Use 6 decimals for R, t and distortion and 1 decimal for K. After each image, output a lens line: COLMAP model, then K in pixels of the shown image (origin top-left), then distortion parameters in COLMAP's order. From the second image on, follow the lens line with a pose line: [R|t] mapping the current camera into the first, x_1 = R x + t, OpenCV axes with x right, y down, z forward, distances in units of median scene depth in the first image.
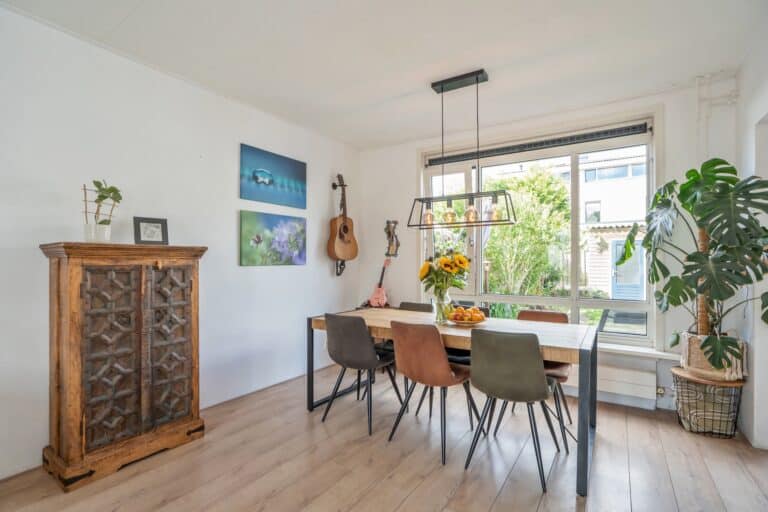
lens RADIAL K [[362.3, 0, 378.8], [0, 362.3, 264.1], [0, 0, 1]] dist [-0.031691, 0.012462]
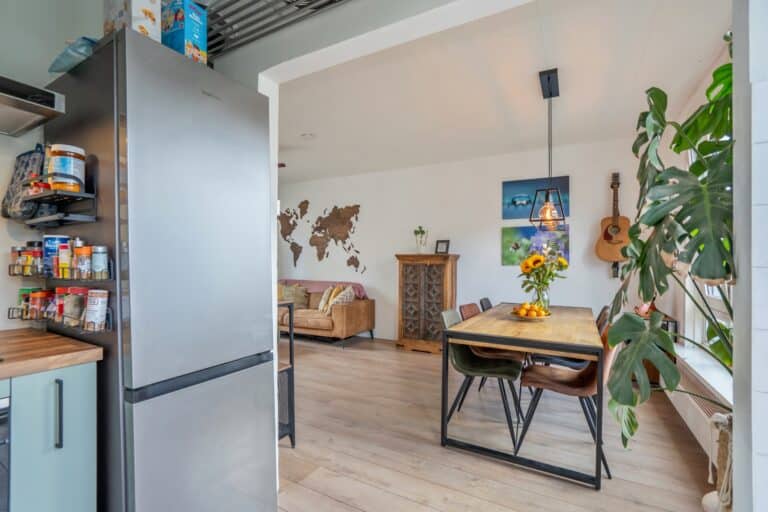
lens RADIAL K [[362.3, 0, 381.2], [0, 362.3, 263.0], [0, 0, 1]] dist [-0.031691, 0.012462]
pose [[0.073981, 0.003820, -0.997252, 1.191082], [-0.011382, 0.999931, 0.002986, -0.003360], [0.997195, 0.011130, 0.074020, 0.447760]]
